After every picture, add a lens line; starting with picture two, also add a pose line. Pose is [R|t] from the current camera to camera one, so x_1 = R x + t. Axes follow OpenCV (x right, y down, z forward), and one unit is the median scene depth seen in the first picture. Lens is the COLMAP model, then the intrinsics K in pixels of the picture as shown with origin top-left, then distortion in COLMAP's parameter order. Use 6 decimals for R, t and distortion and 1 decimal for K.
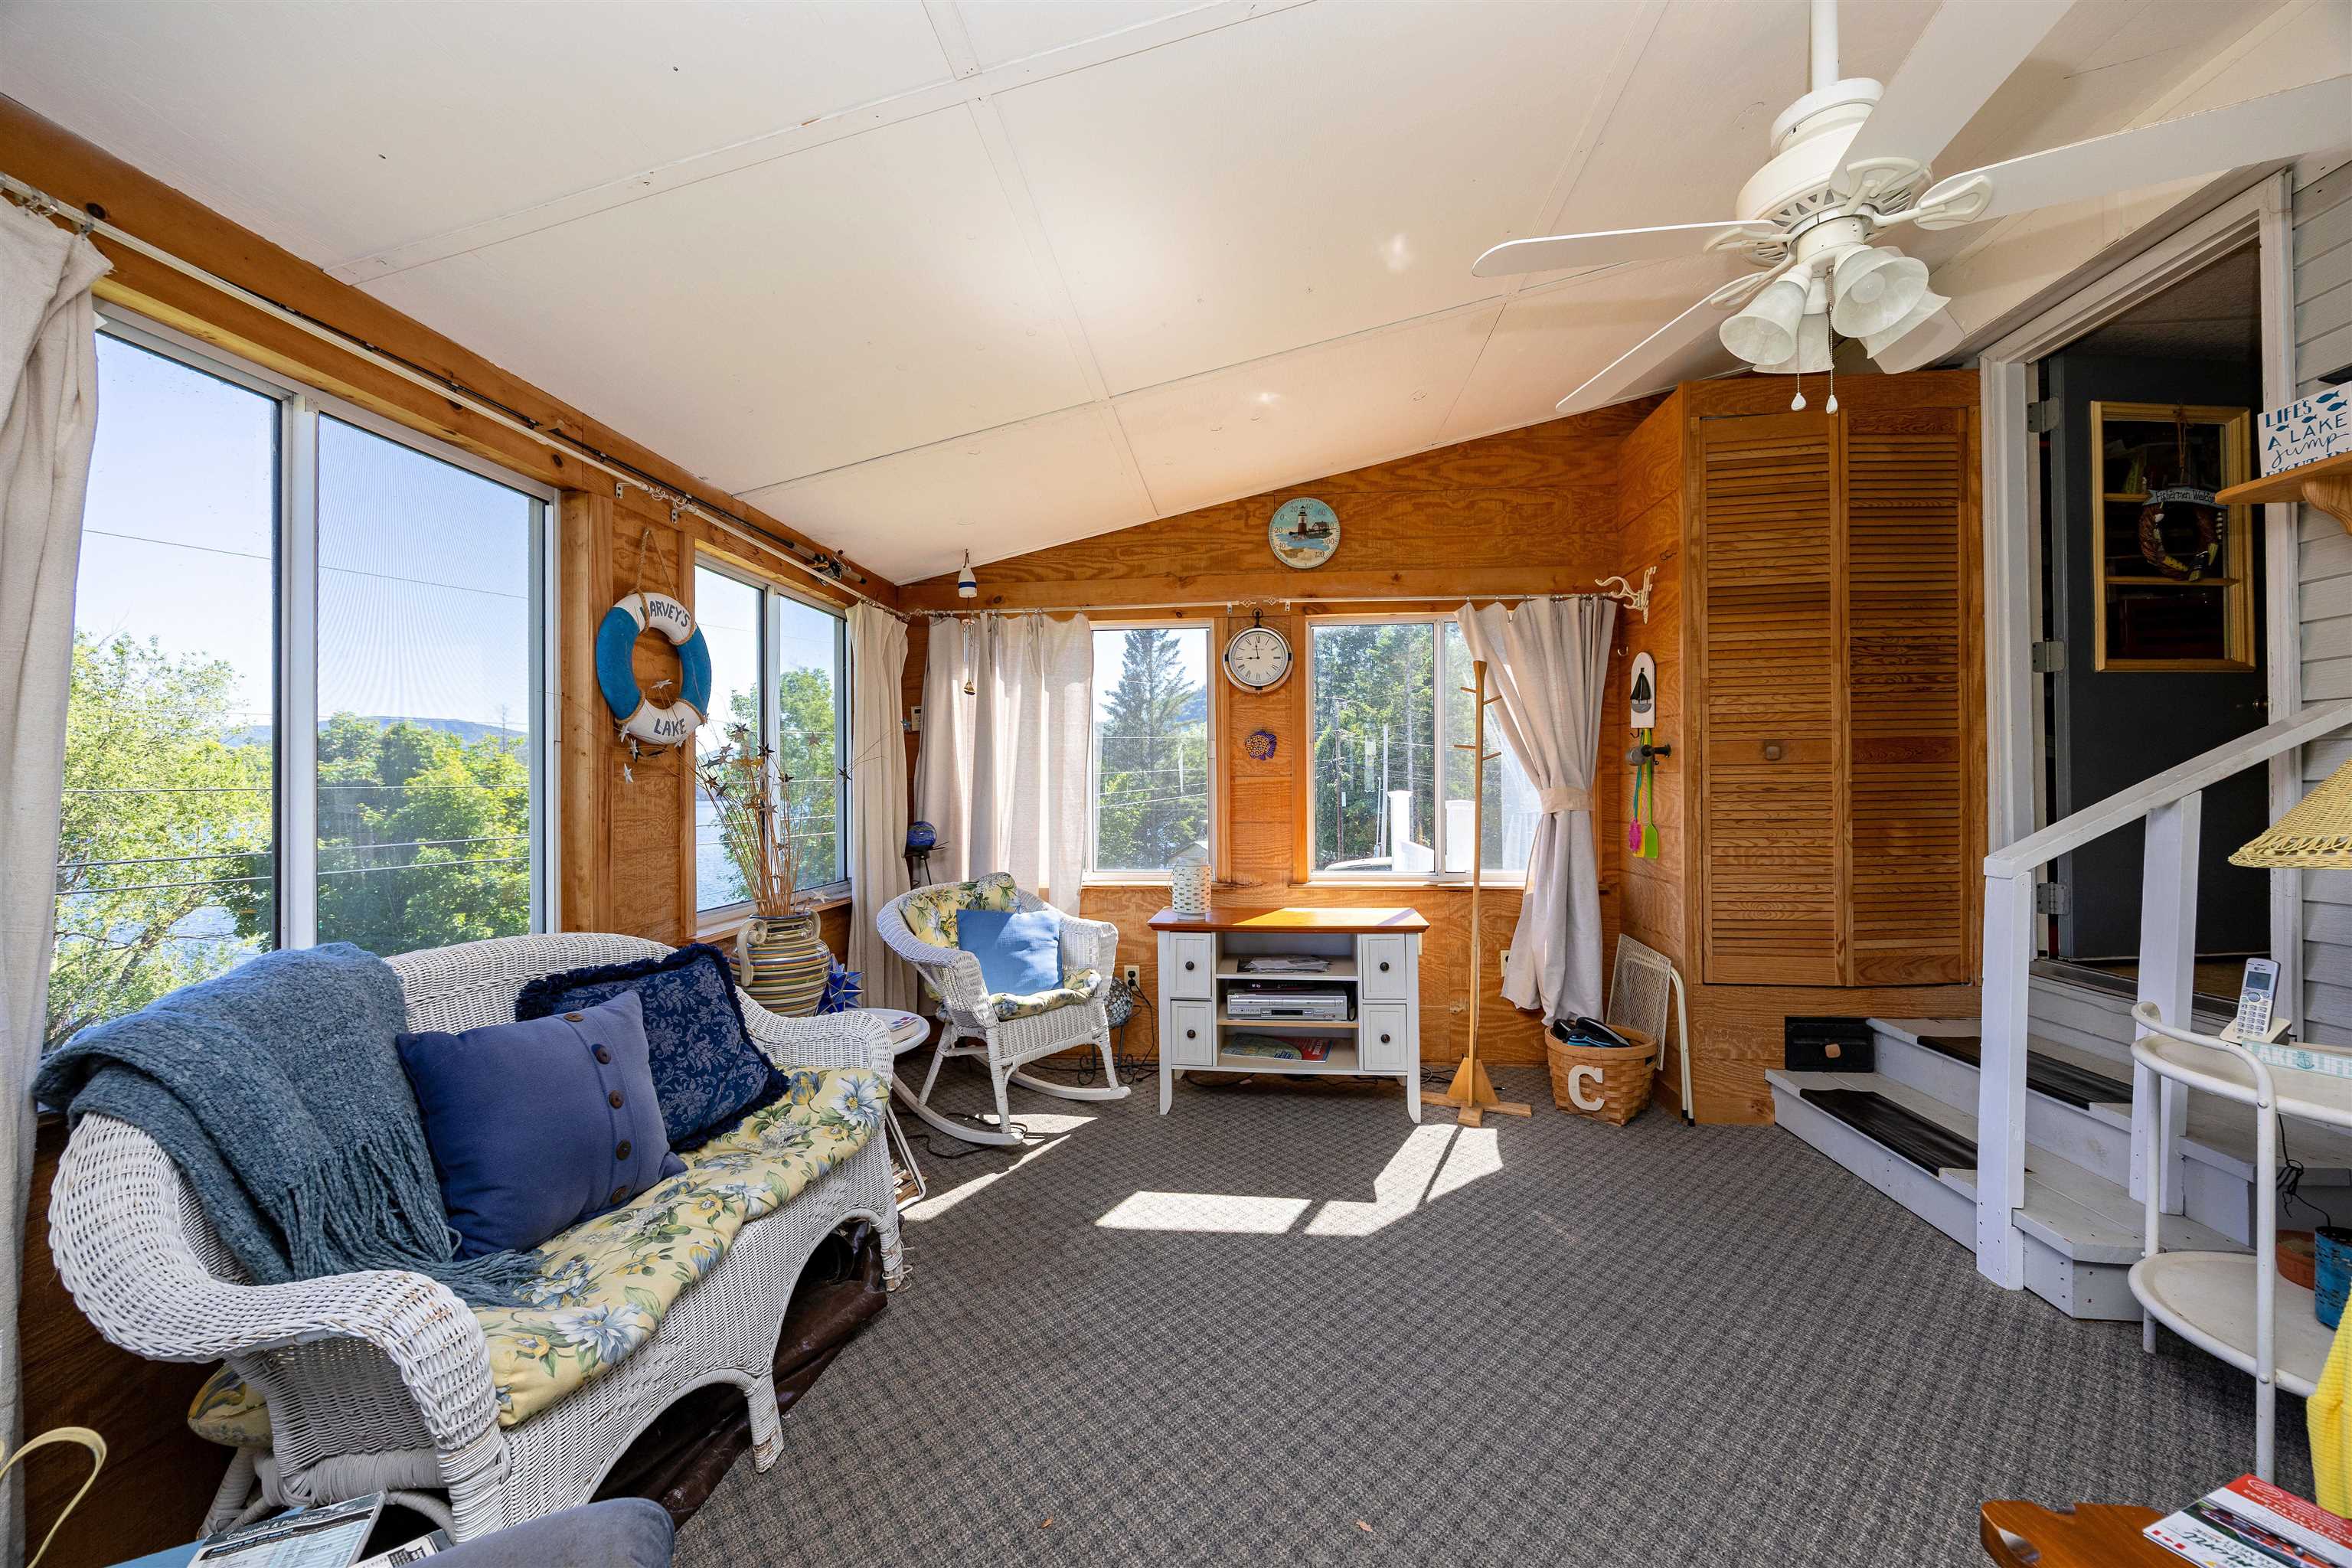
lens RADIAL K [[900.3, 0, 1183.2], [0, 900.3, 783.5], [0, 0, 1]] dist [-0.001412, -0.000396]
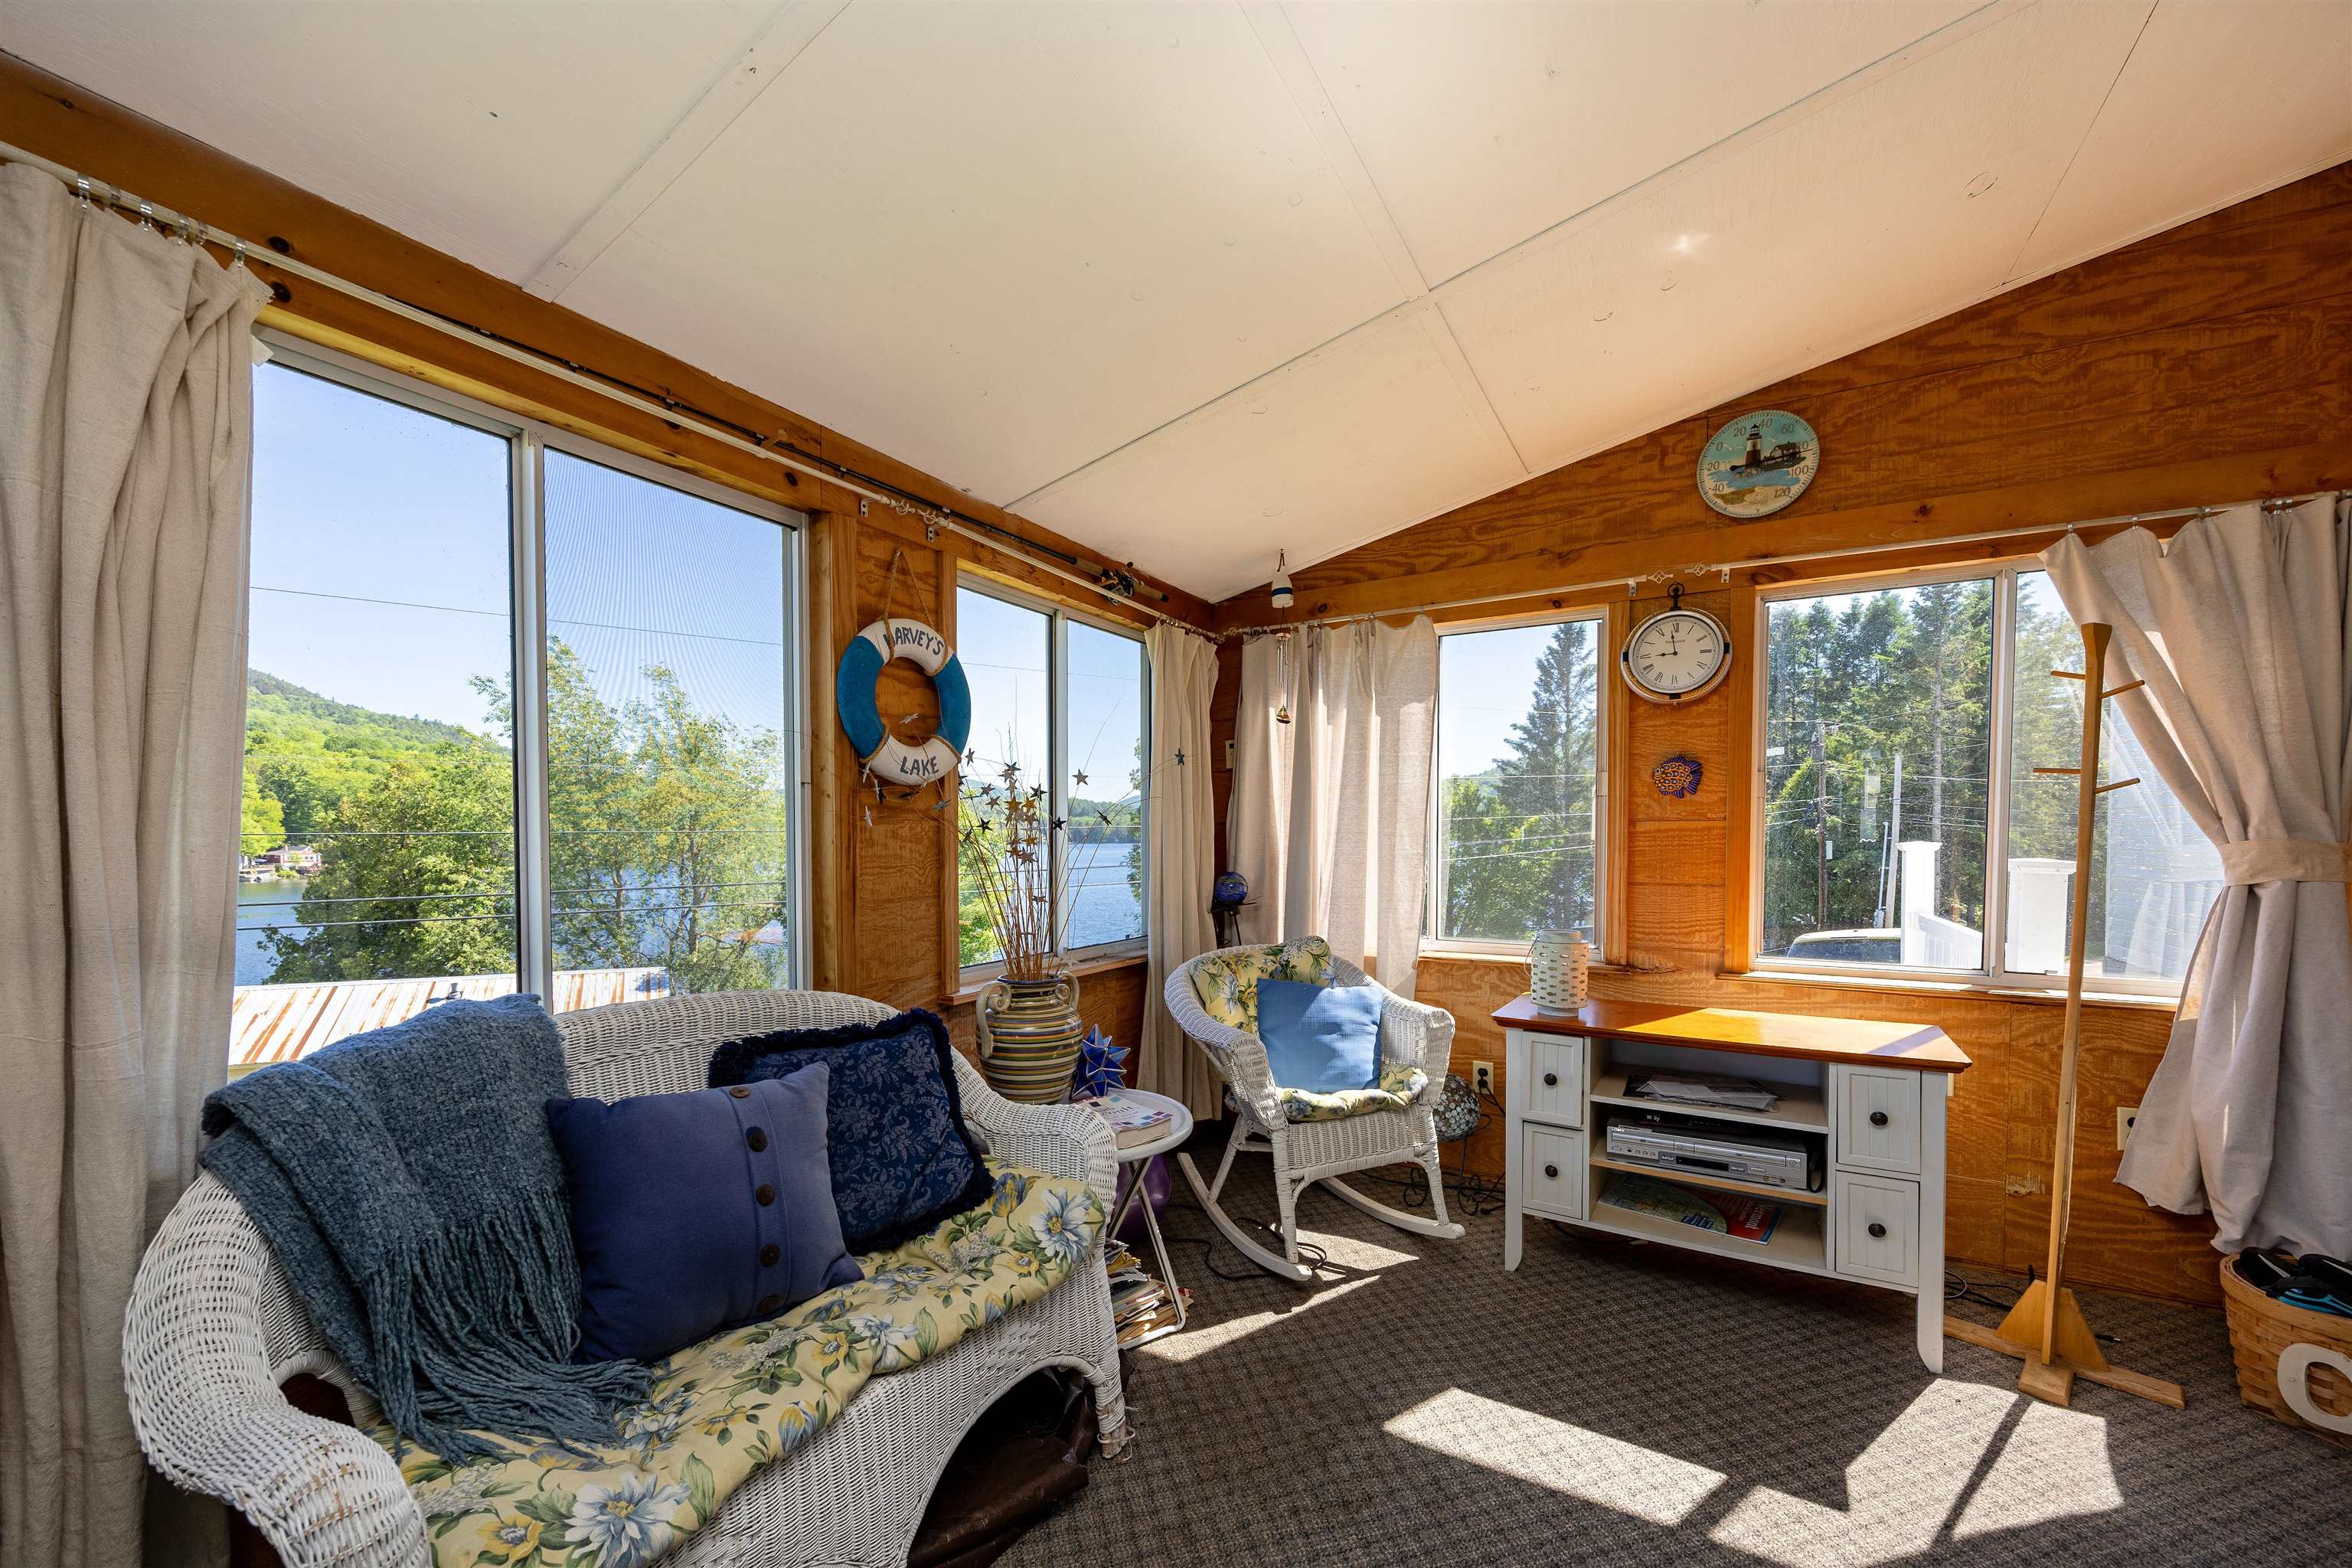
lens RADIAL K [[920.7, 0, 1168.7], [0, 920.7, 861.0], [0, 0, 1]] dist [-0.000985, -0.000180]
pose [[0.901321, 0.019113, -0.432730, 0.050377], [-0.003691, 0.999329, 0.036450, -0.000962], [0.433136, -0.031256, 0.900786, 0.208930]]
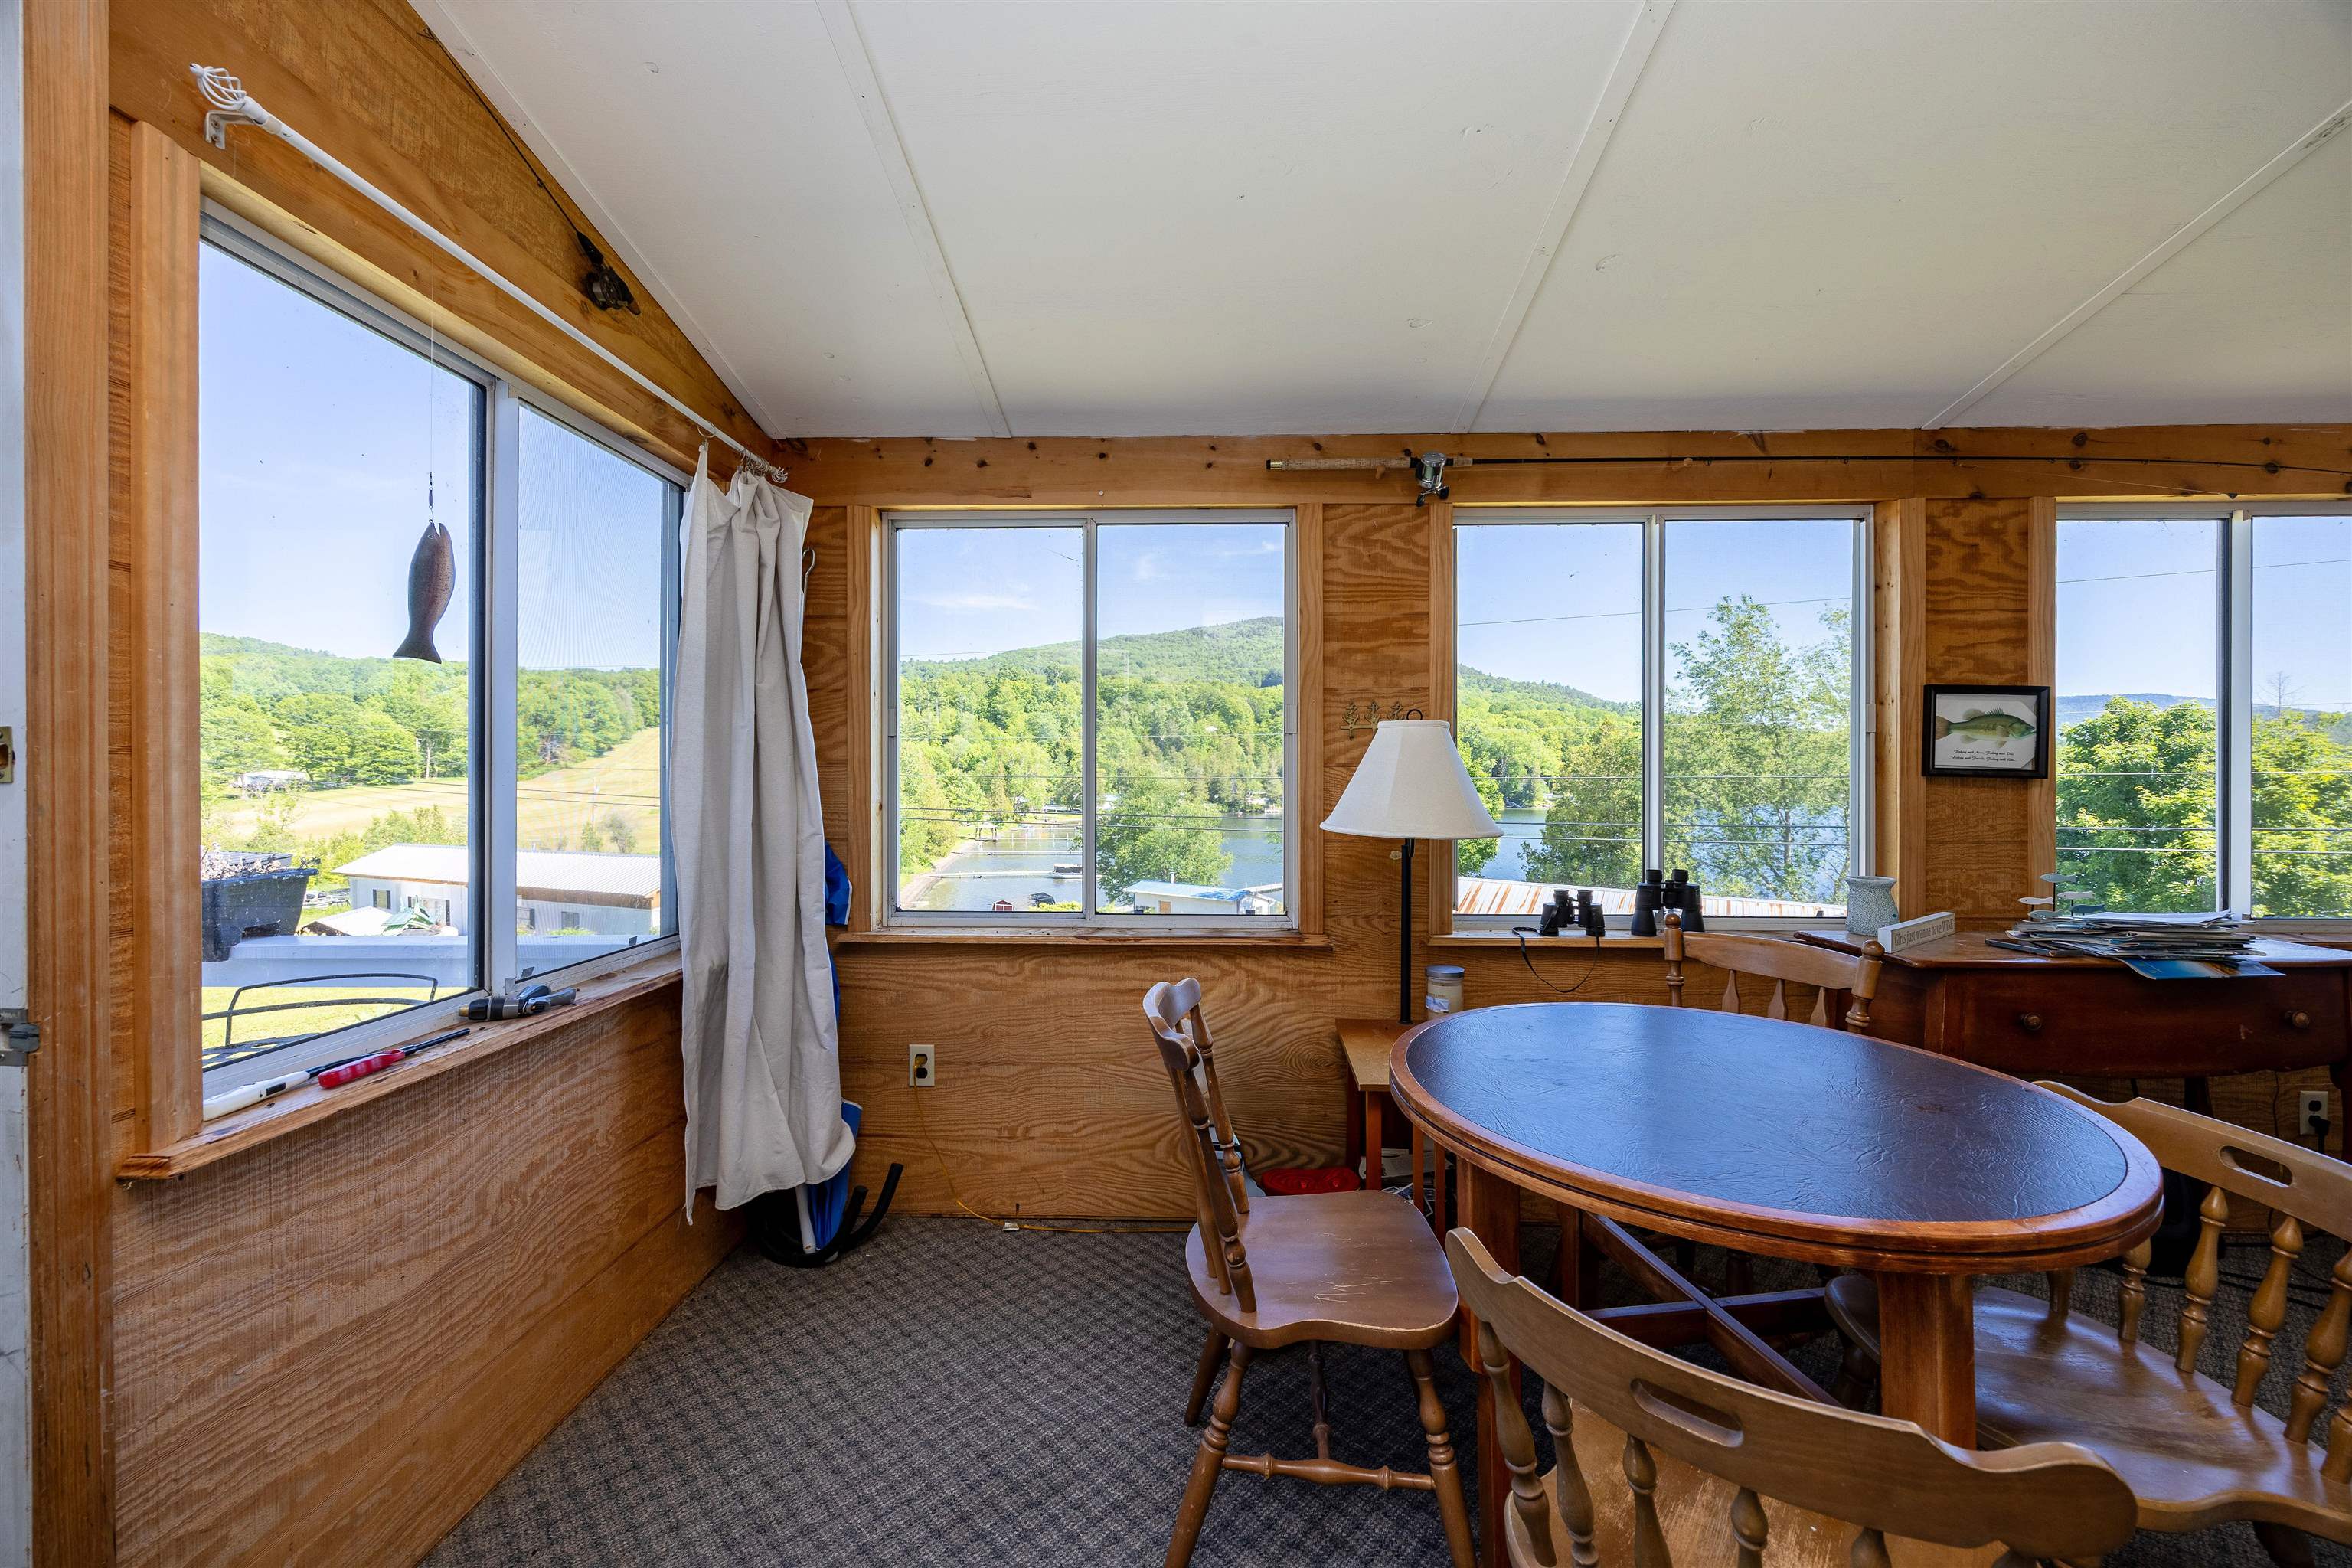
lens RADIAL K [[900.3, 0, 1185.2], [0, 900.3, 769.8], [0, 0, 1]] dist [-0.001412, -0.000396]
pose [[0.060980, -0.000776, -0.998139, 0.163391], [0.004837, 0.999988, -0.000482, -0.009152], [0.998127, -0.004799, 0.060983, -0.944946]]
